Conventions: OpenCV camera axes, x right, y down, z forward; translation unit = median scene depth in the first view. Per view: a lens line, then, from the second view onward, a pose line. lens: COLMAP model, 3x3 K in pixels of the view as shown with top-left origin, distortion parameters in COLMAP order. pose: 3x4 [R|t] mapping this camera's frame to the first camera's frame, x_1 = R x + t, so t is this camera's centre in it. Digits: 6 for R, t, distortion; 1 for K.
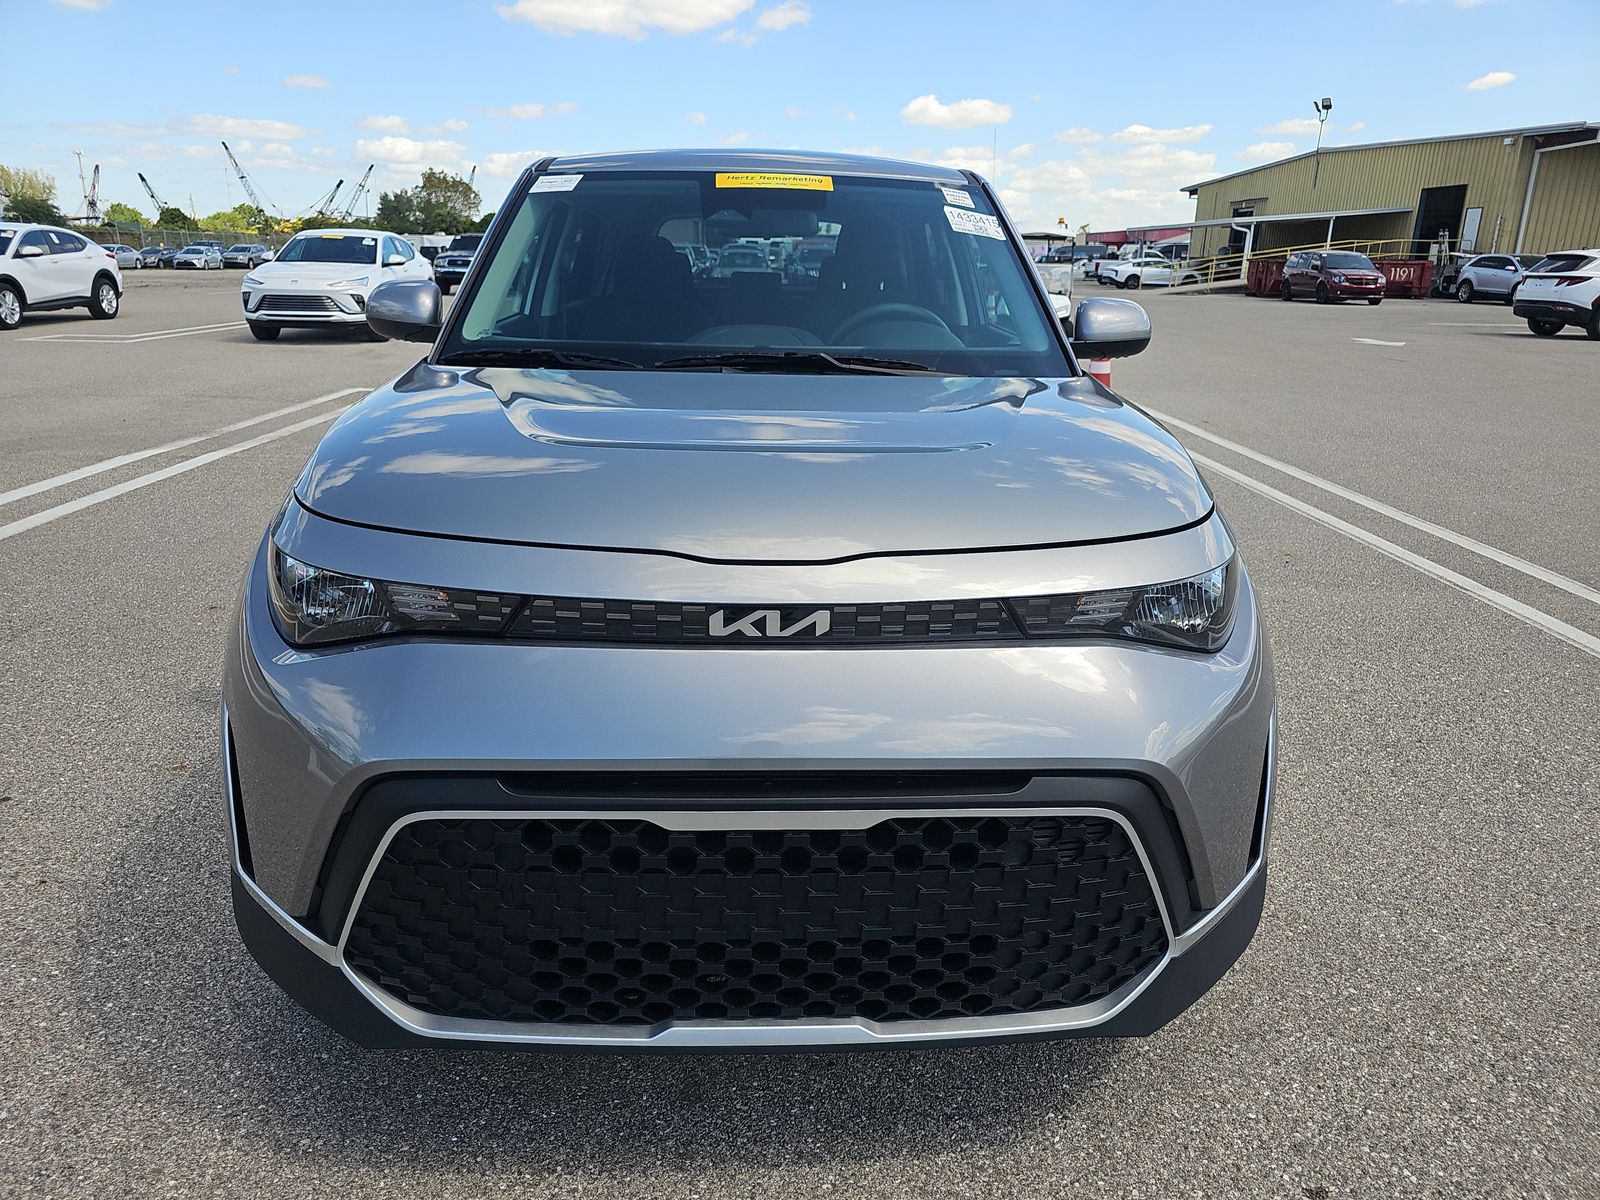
lens RADIAL K [[1157.1, 0, 800.0], [0, 1157.1, 600.0], [0, 0, 1]] dist [0.006746, -0.001012]
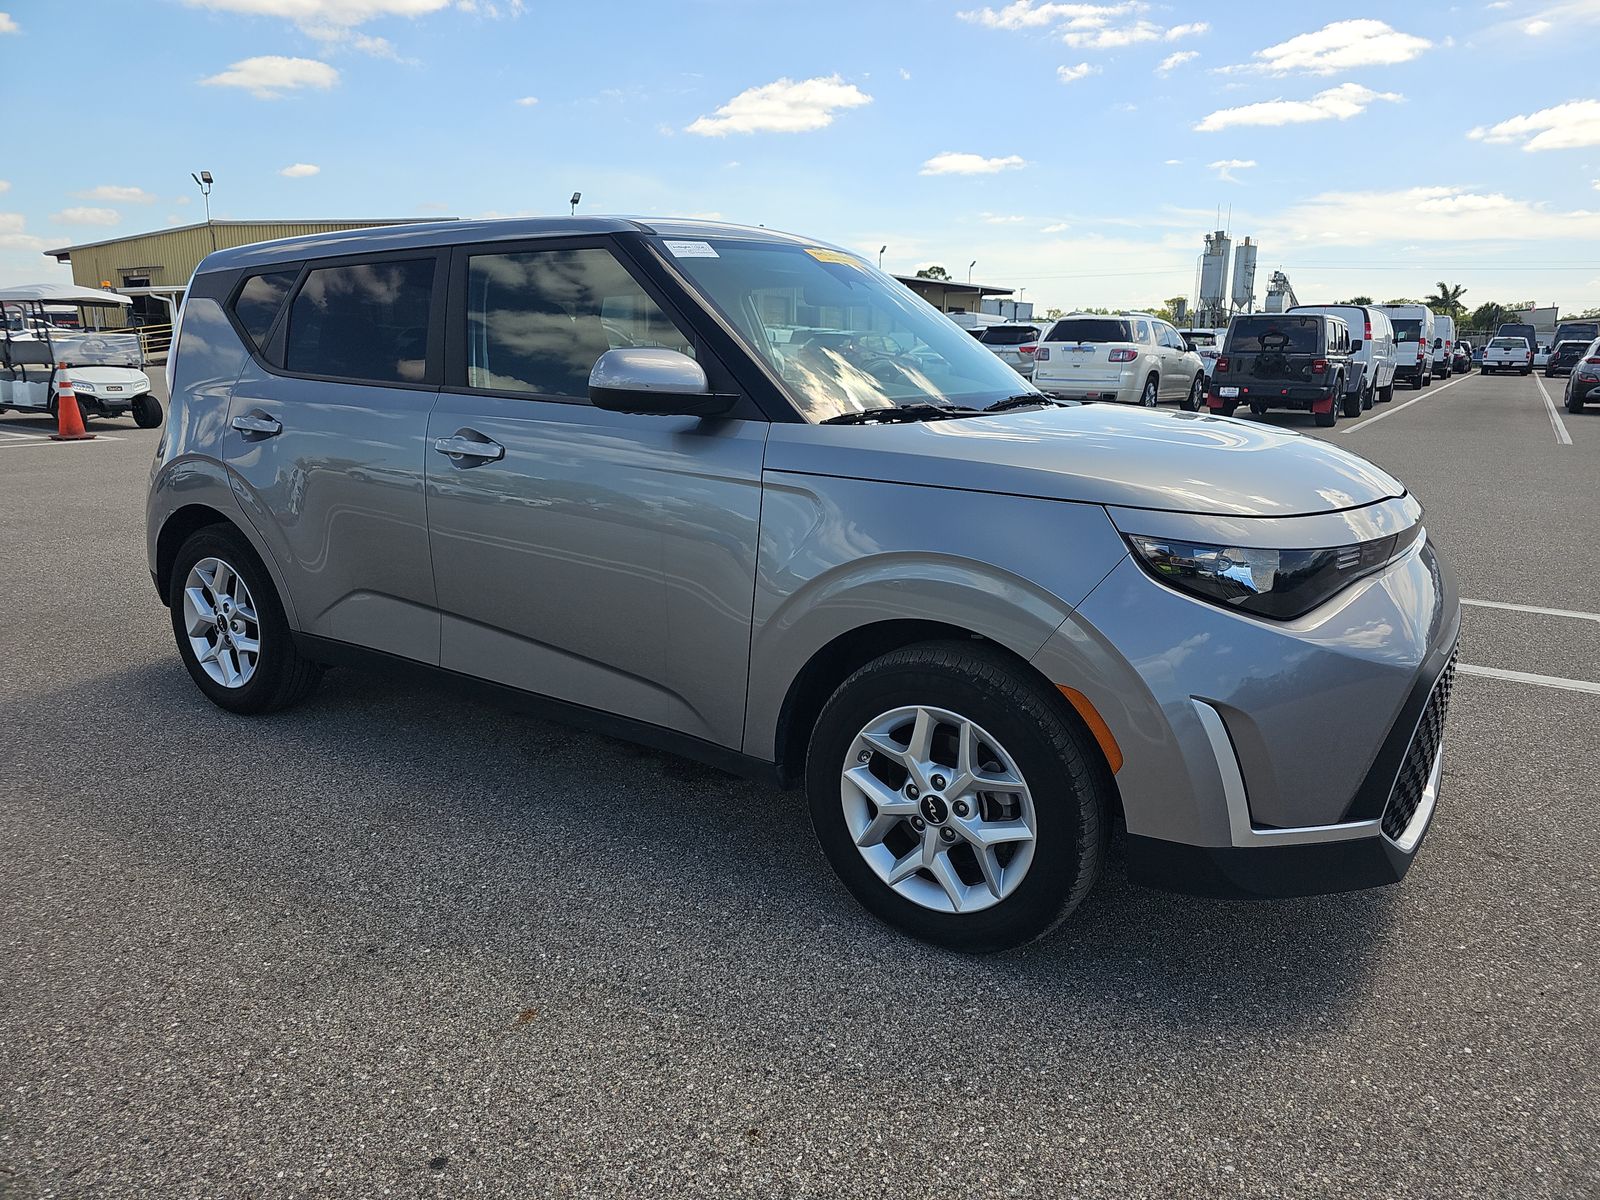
lens RADIAL K [[1166.9, 0, 808.4], [0, 1166.9, 599.1], [0, 0, 1]] dist [0.033203, -0.045673]
pose [[0.514478, -0.191365, 0.835878, -0.197947], [0.243163, 0.967325, 0.071793, -0.022187], [-0.822304, 0.166319, 0.544201, 0.082735]]
